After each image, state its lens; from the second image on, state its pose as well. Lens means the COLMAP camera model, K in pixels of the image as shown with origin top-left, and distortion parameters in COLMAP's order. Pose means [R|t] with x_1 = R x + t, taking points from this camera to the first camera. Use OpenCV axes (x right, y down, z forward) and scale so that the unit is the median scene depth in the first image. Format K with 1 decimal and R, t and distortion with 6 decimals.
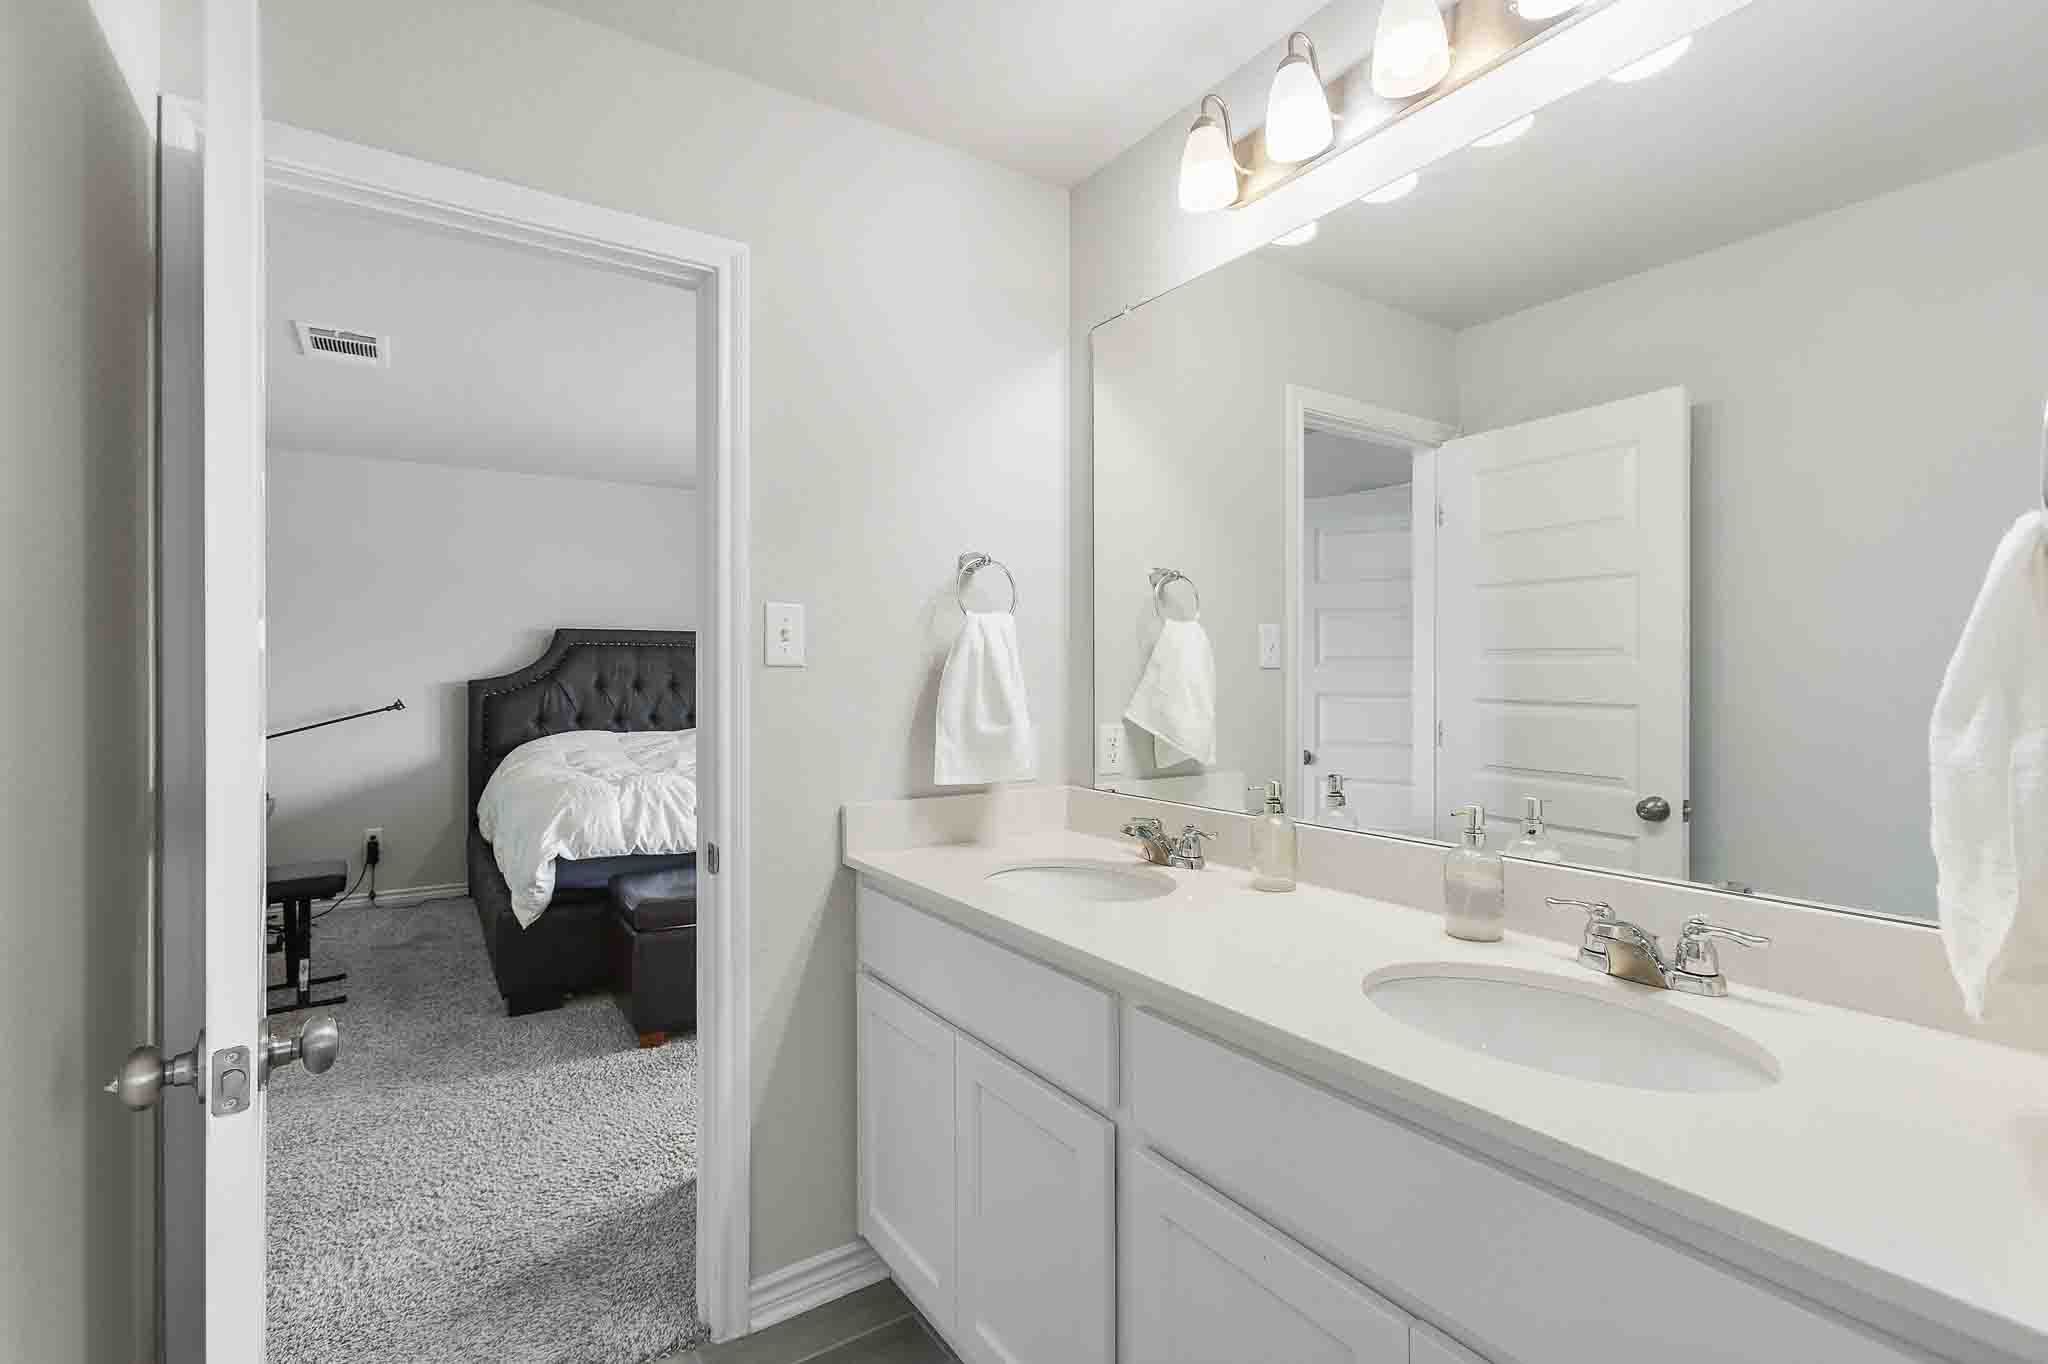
lens RADIAL K [[939.2, 0, 1015.8], [0, 939.2, 696.6], [0, 0, 1]] dist [0.003967, 0.002144]
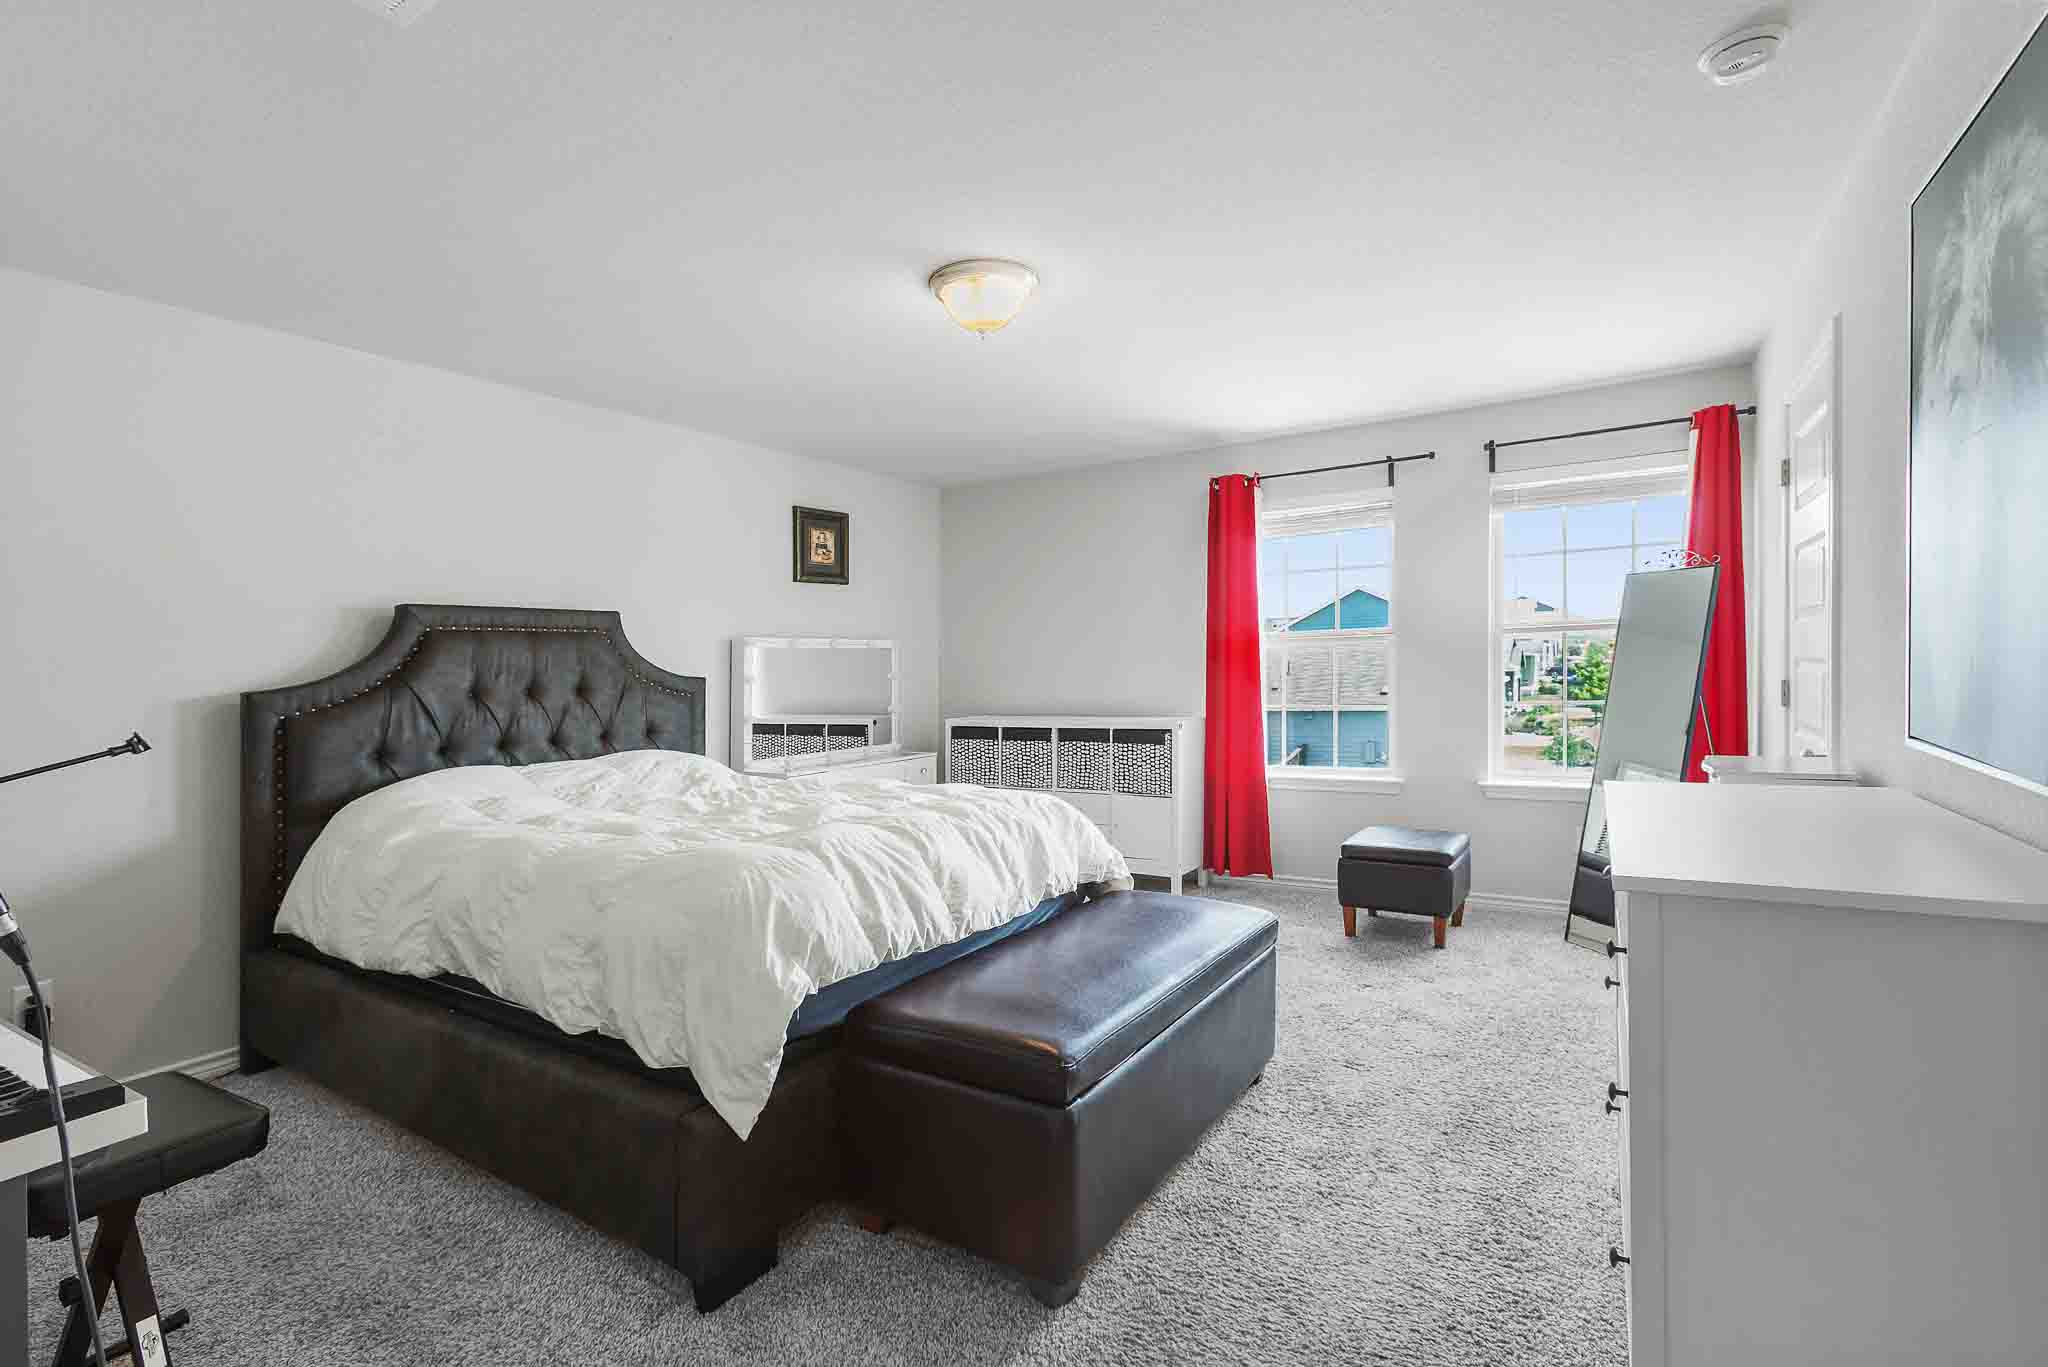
lens RADIAL K [[939.2, 0, 1018.7], [0, 939.2, 676.0], [0, 0, 1]] dist [0.003967, 0.002144]
pose [[0.913961, -0.035666, 0.404232, -0.374673], [0.043325, 0.999013, -0.009813, -0.002172], [-0.403483, 0.026482, 0.914604, 0.283498]]
